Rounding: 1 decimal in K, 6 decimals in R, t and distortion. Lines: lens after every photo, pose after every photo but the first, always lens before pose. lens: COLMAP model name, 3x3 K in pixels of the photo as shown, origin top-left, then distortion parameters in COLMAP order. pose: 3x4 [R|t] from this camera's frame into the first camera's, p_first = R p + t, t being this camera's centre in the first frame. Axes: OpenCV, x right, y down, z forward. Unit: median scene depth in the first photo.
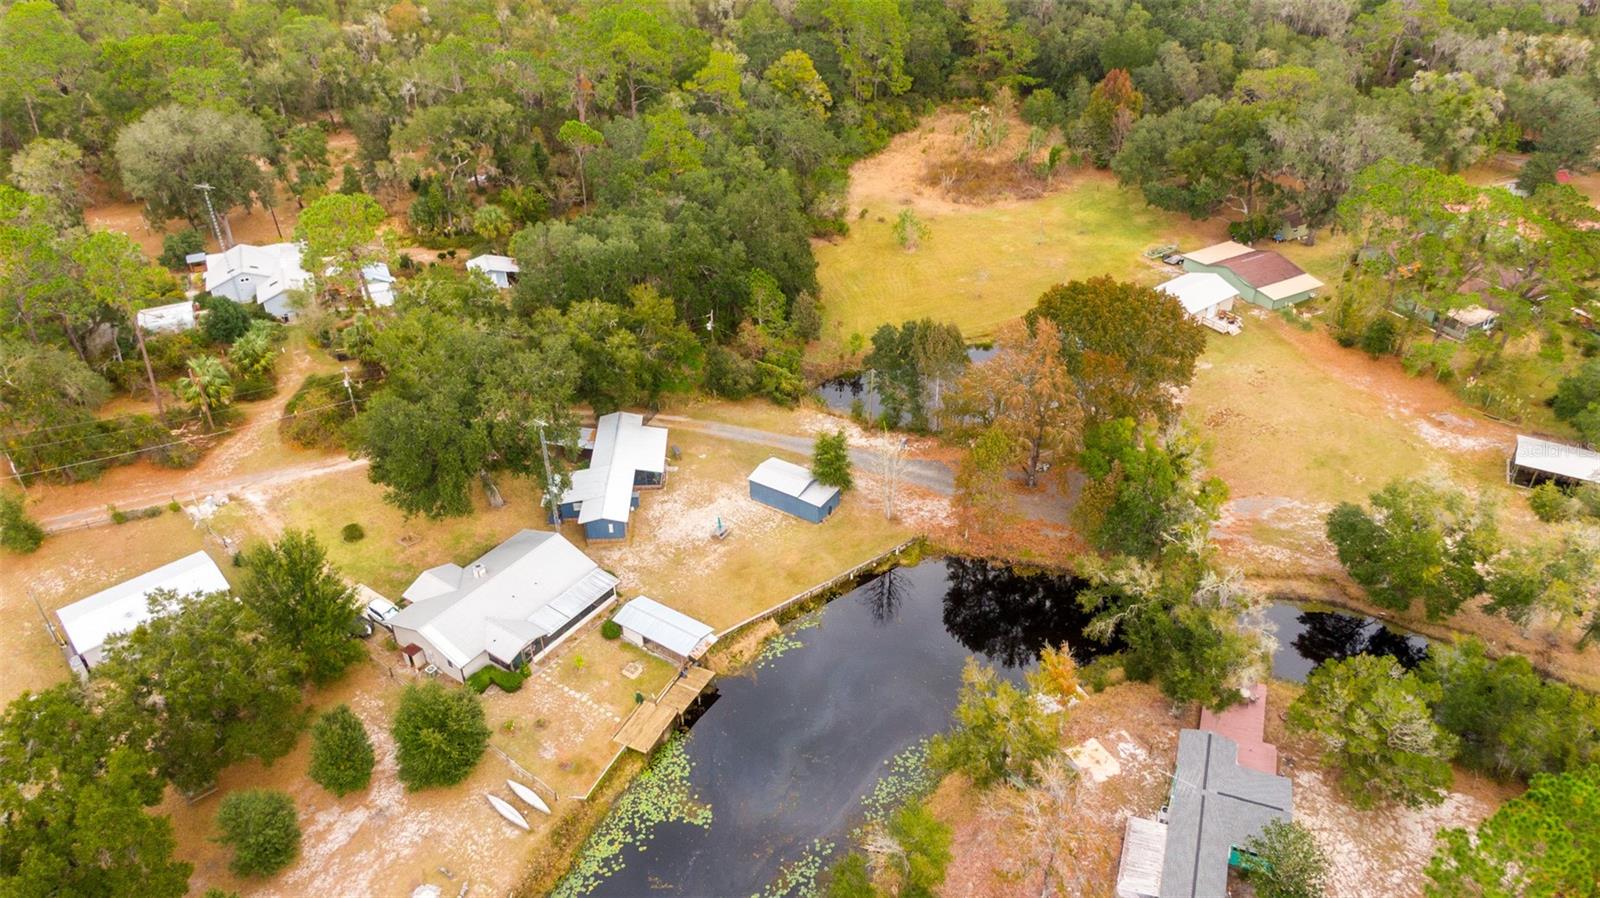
lens RADIAL K [[1136.8, 0, 800.7], [0, 1136.8, 450.1], [0, 0, 1]] dist [0.006441, -0.022653]
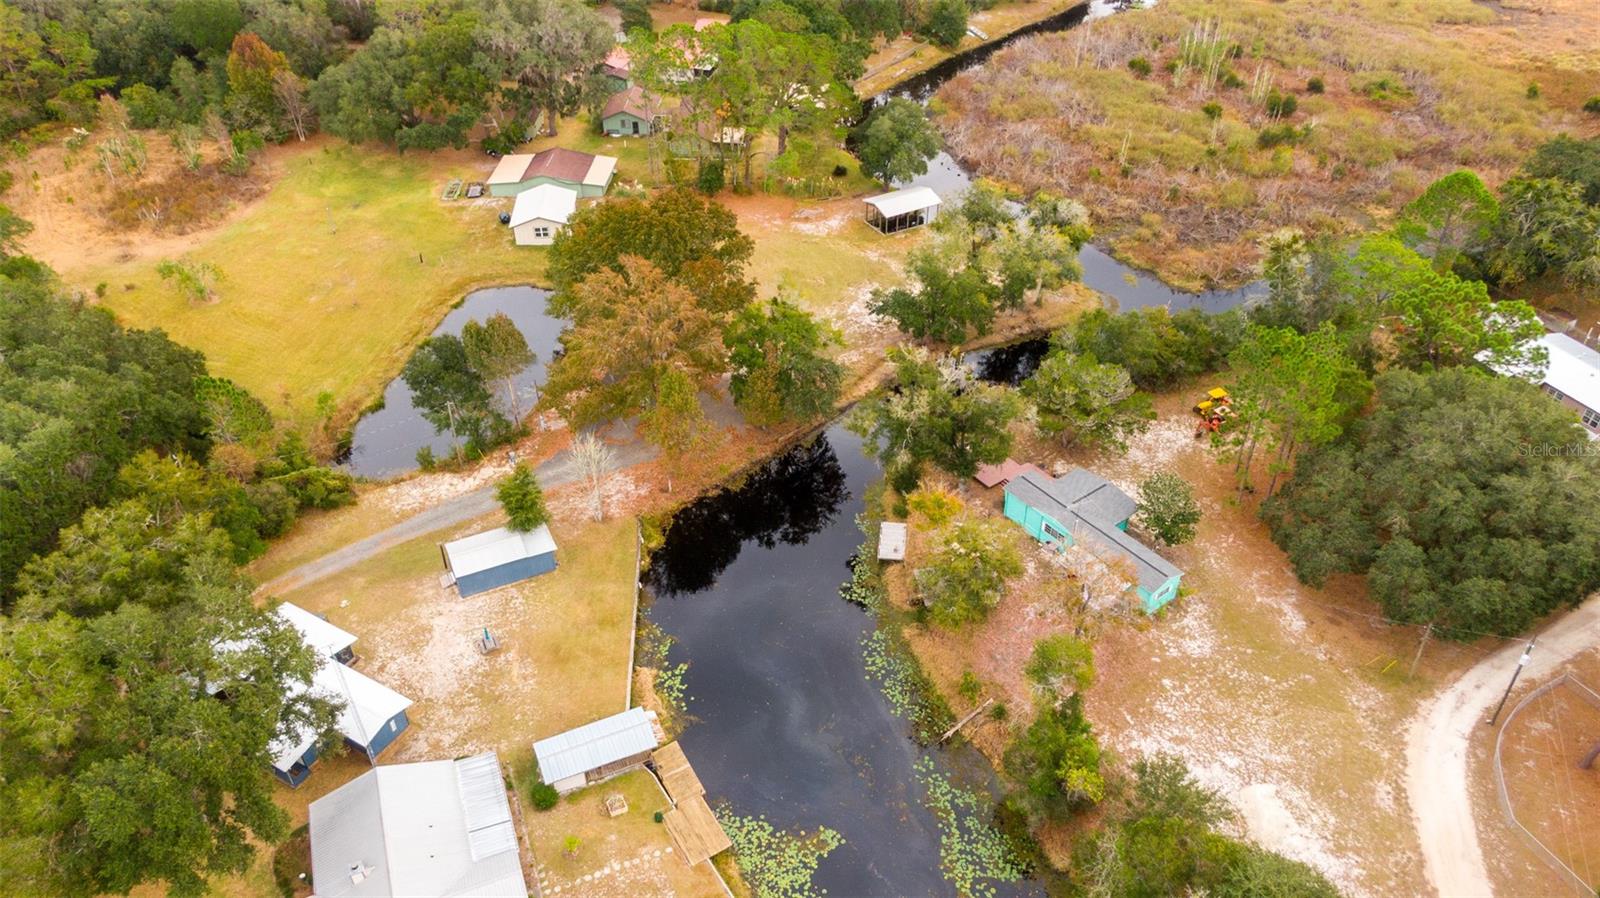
lens RADIAL K [[1136.8, 0, 801.4], [0, 1136.8, 448.3], [0, 0, 1]] dist [0.006441, -0.022653]
pose [[0.529827, -0.509242, 0.678200, -0.485603], [0.468100, 0.842419, 0.266858, -0.179089], [-0.707224, 0.176077, 0.684713, 0.269638]]
